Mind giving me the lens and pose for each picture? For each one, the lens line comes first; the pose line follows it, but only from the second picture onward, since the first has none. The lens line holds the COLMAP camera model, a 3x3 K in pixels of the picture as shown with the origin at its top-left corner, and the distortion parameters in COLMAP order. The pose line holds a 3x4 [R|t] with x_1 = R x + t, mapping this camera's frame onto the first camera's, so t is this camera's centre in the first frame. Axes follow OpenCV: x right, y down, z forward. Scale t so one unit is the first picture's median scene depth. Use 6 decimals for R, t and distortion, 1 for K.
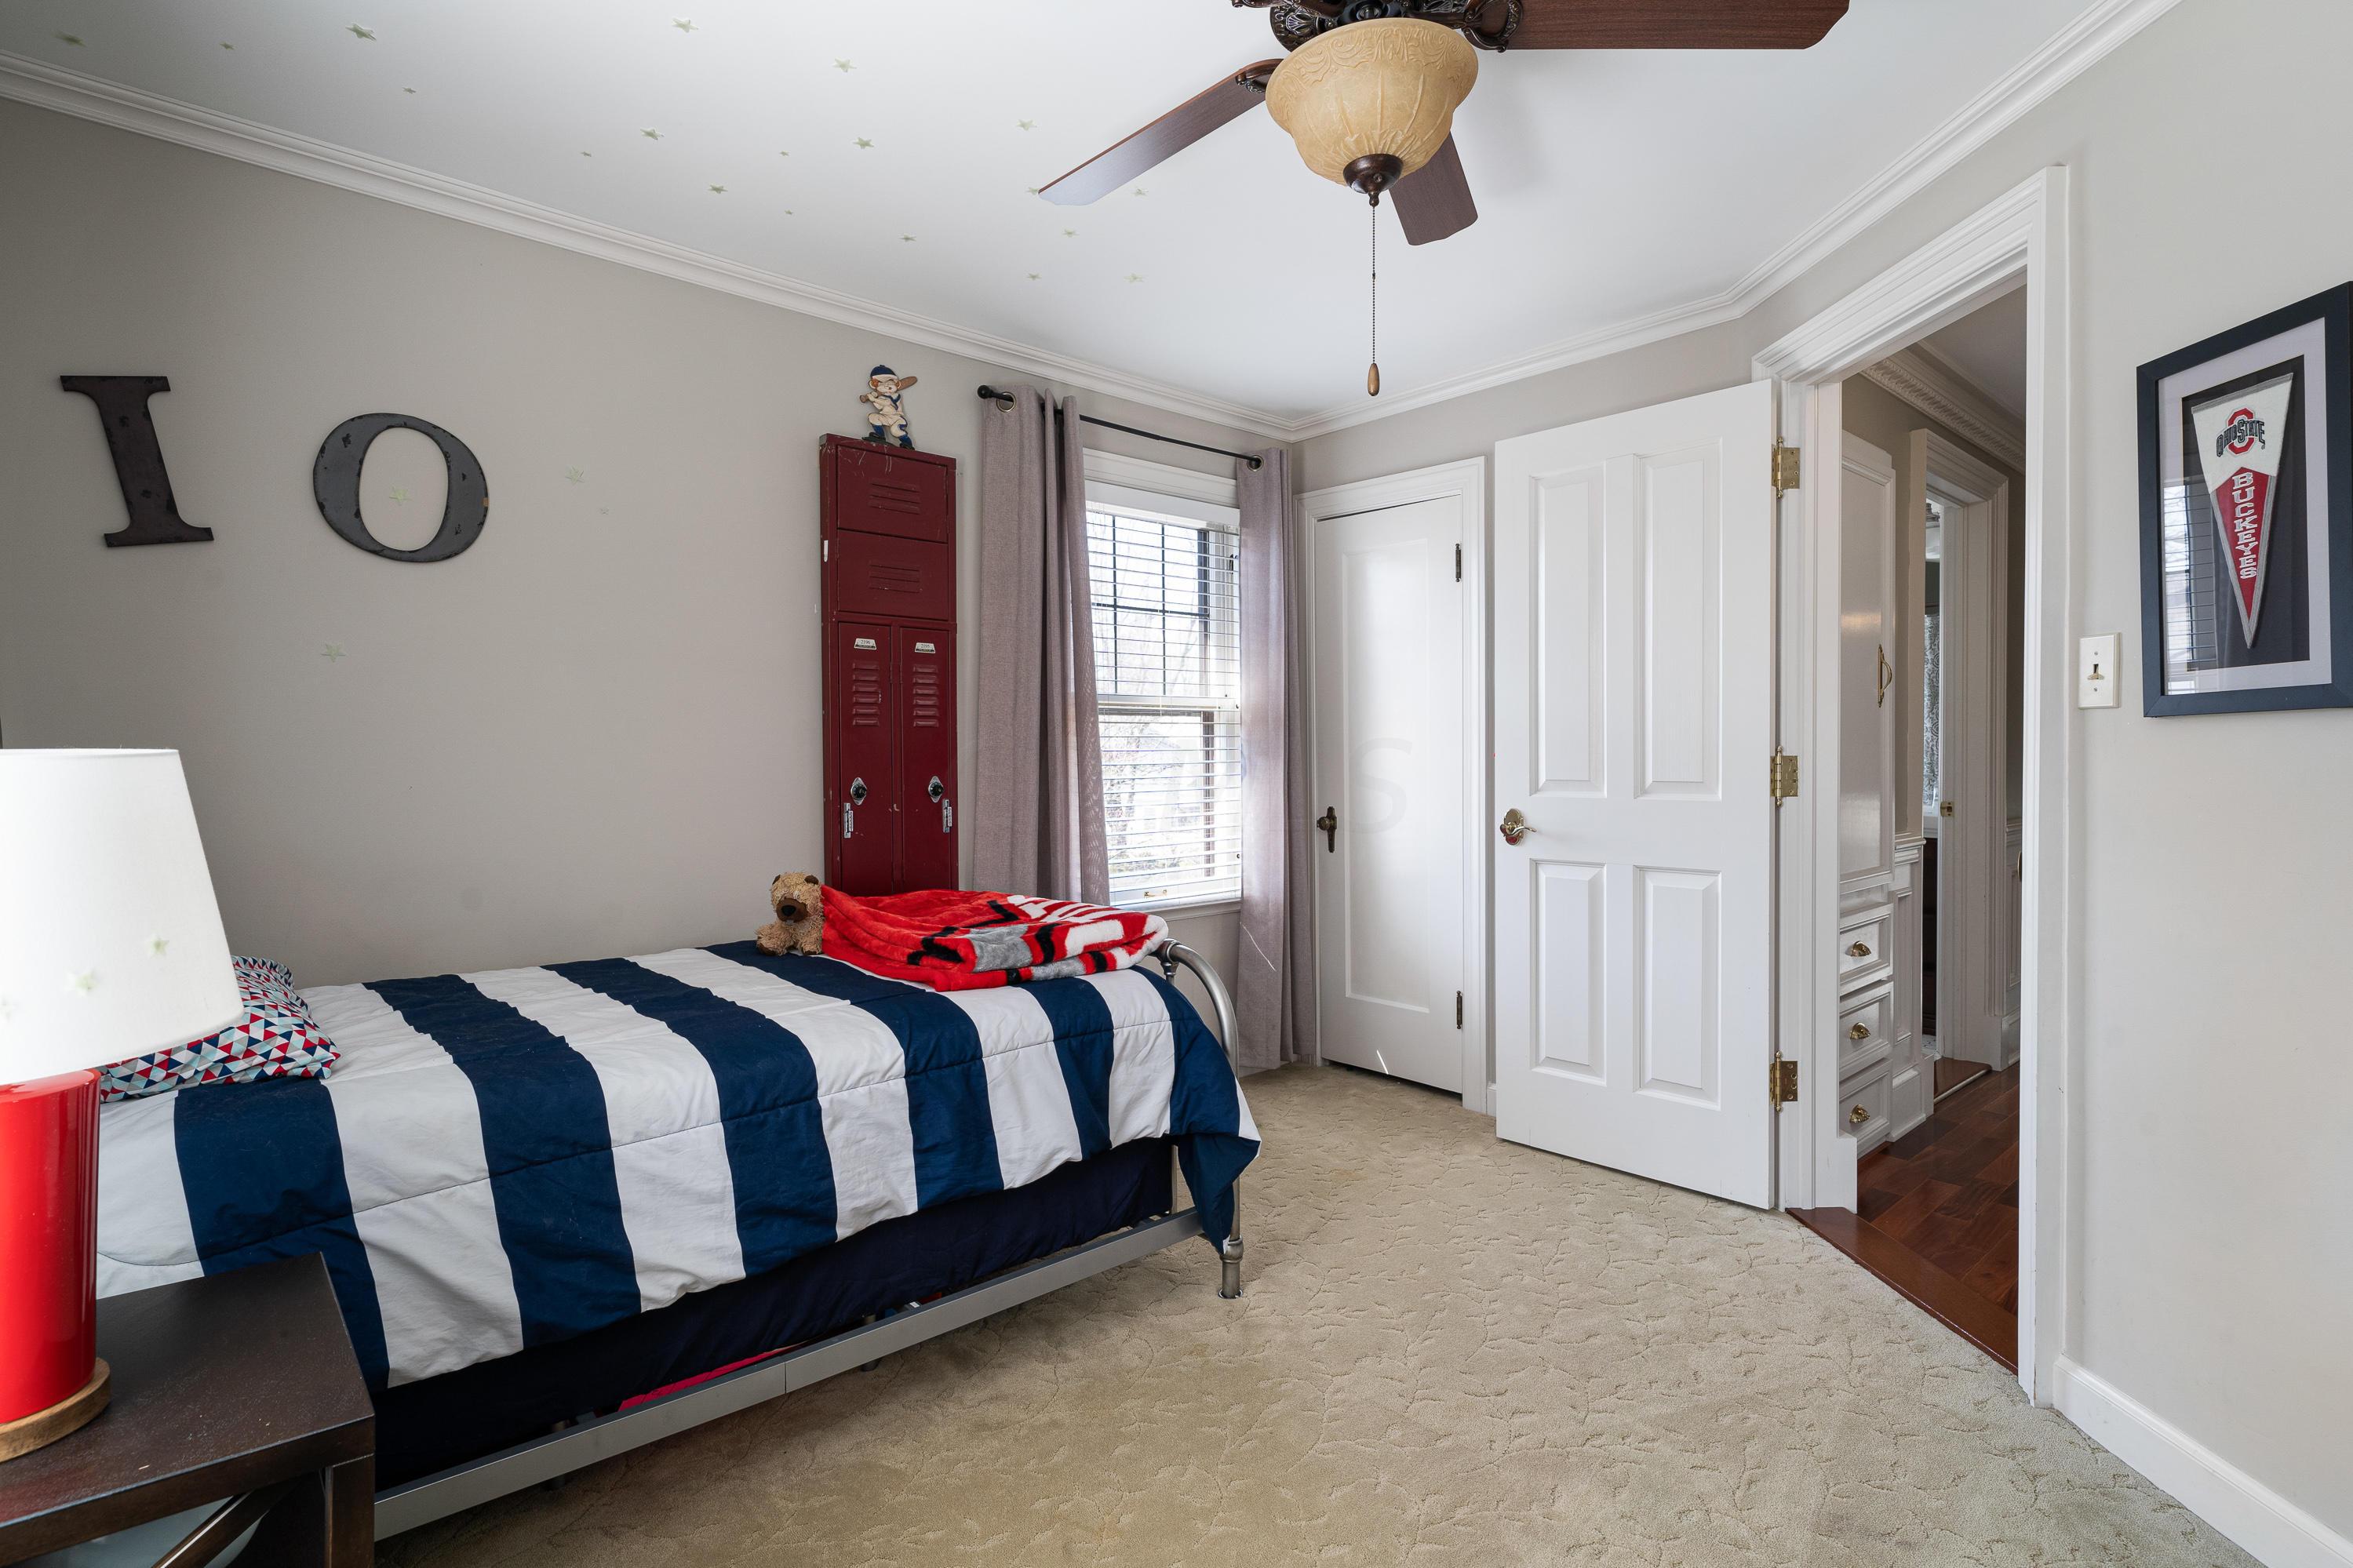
lens RADIAL K [[1150.2, 0, 1168.7], [0, 1150.2, 775.4], [0, 0, 1]] dist [-0.000425, -0.000526]
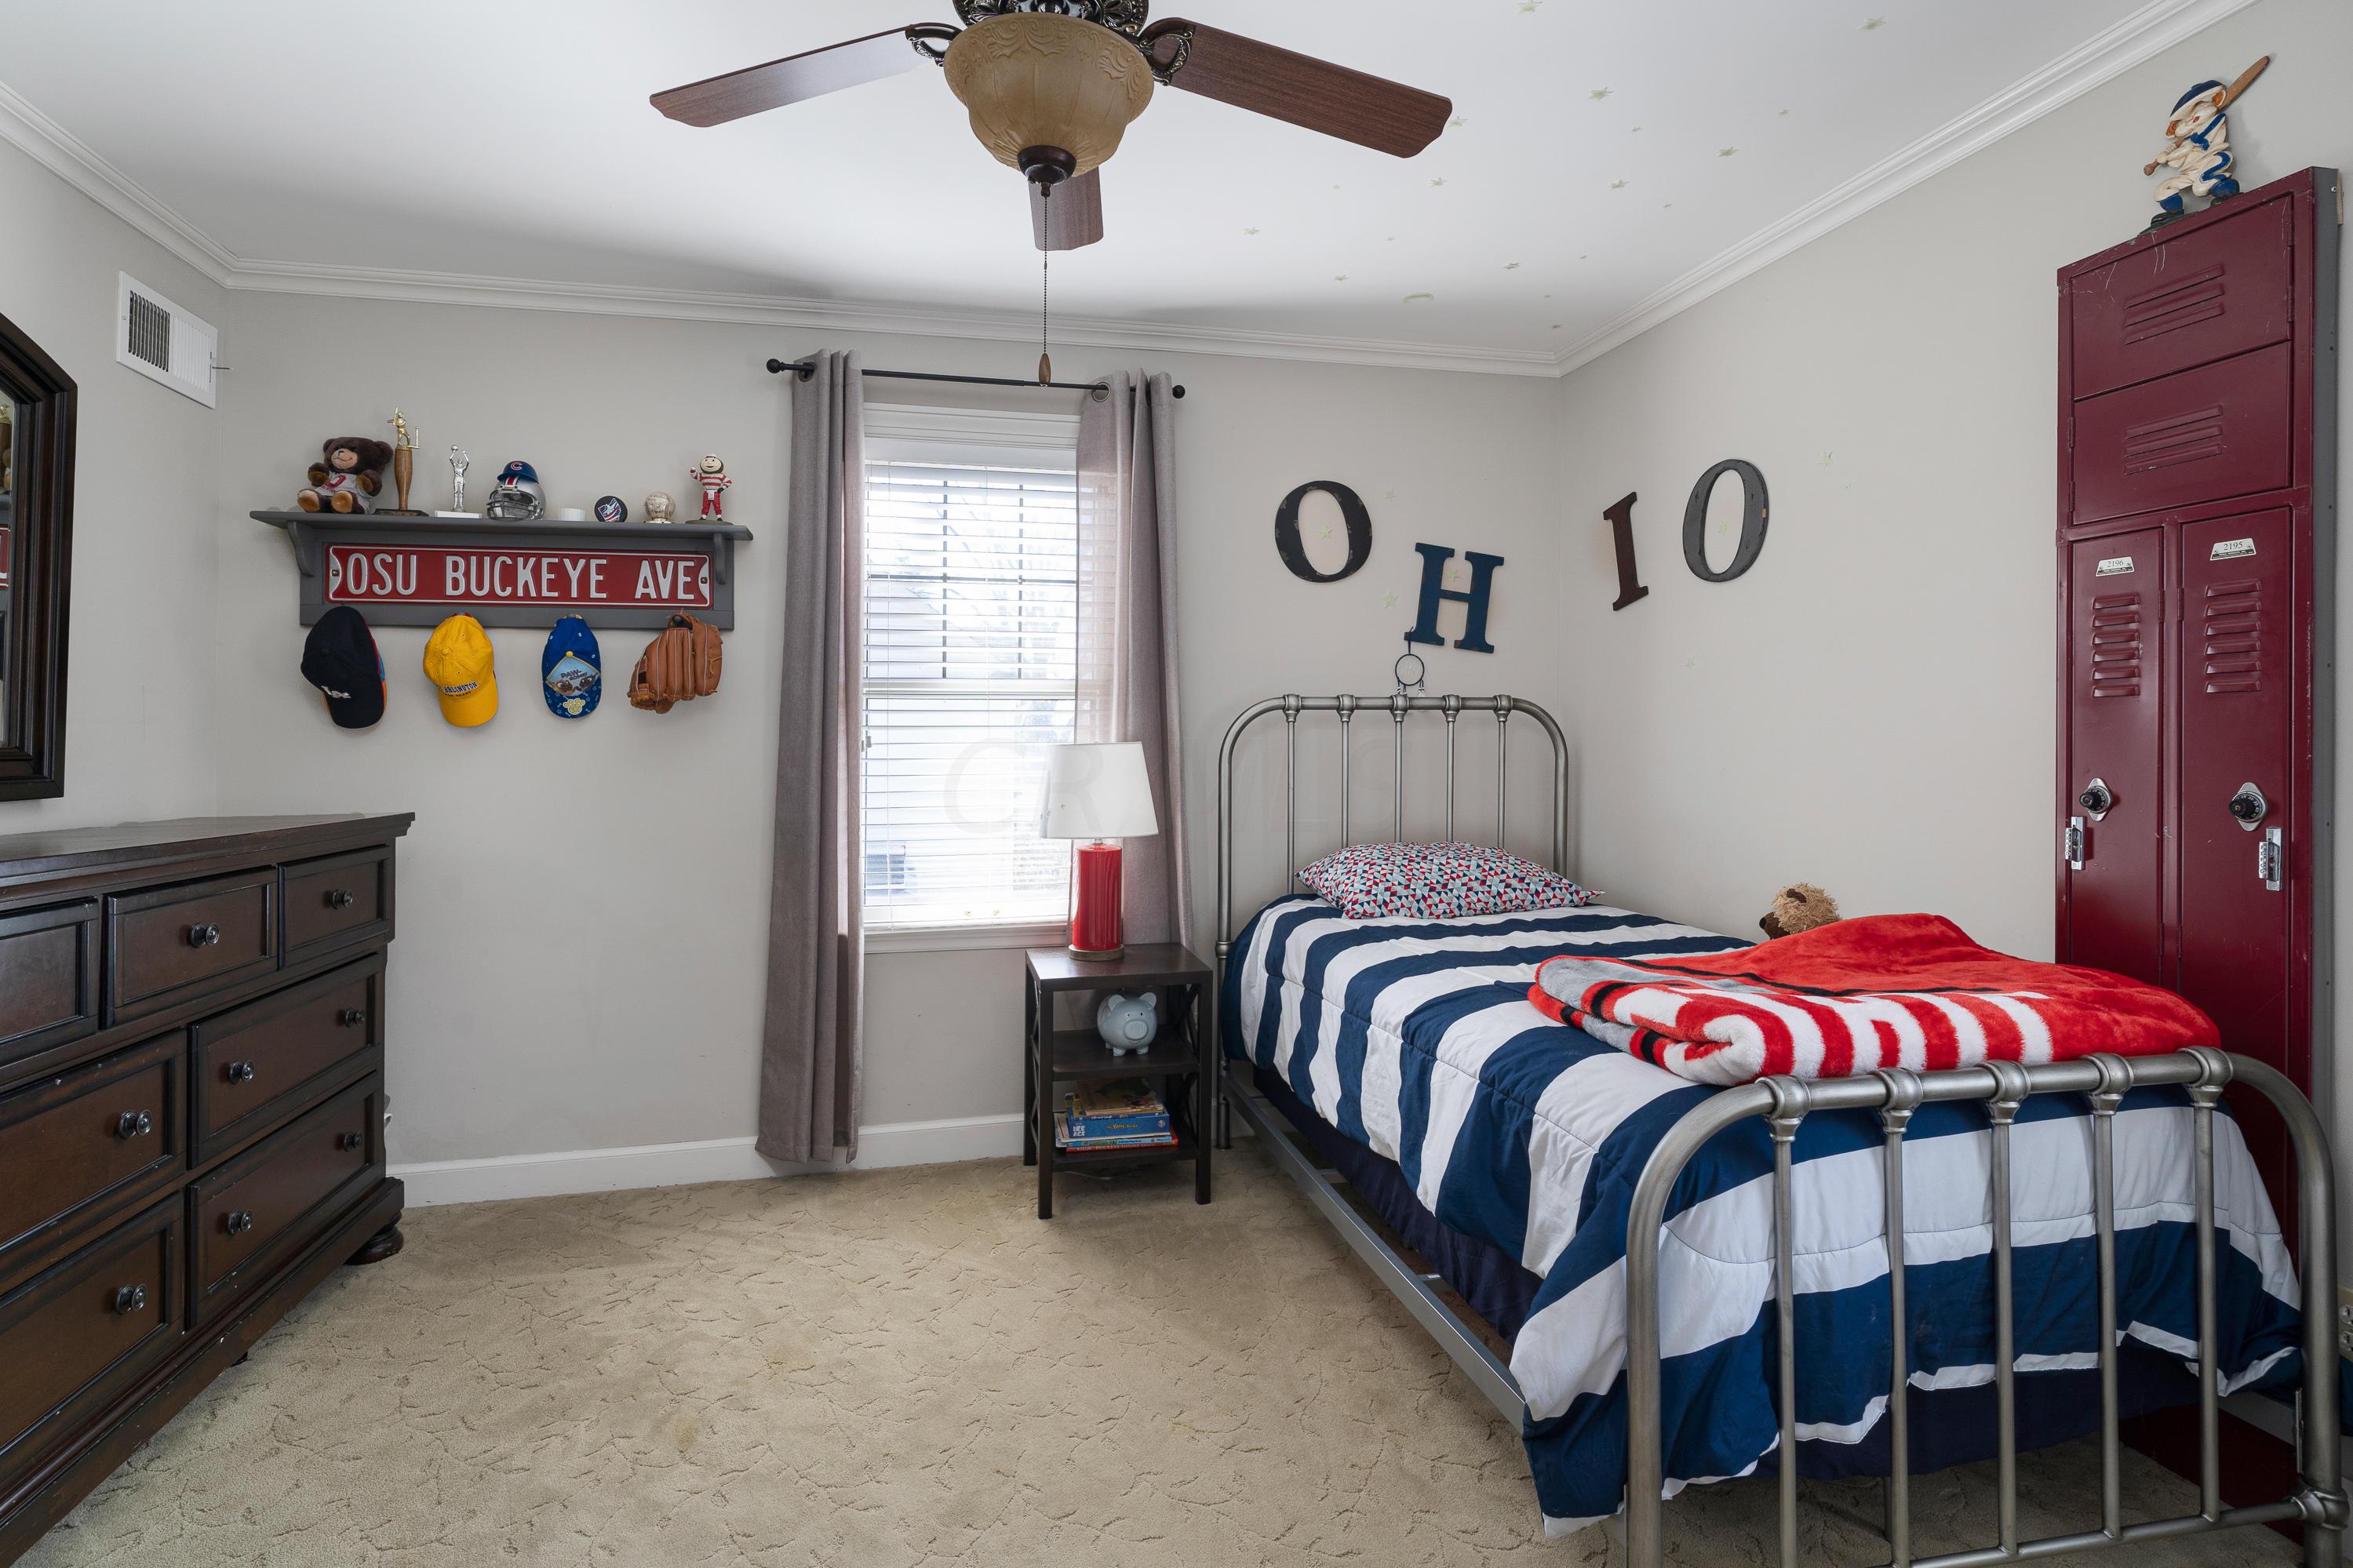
lens RADIAL K [[1150.2, 0, 1168.7], [0, 1150.2, 775.4], [0, 0, 1]] dist [-0.000425, -0.000526]
pose [[-0.475148, 0.028621, -0.879440, 0.543845], [-0.014145, 0.999093, 0.040157, -0.017173], [0.879792, 0.031520, -0.474312, 0.841756]]
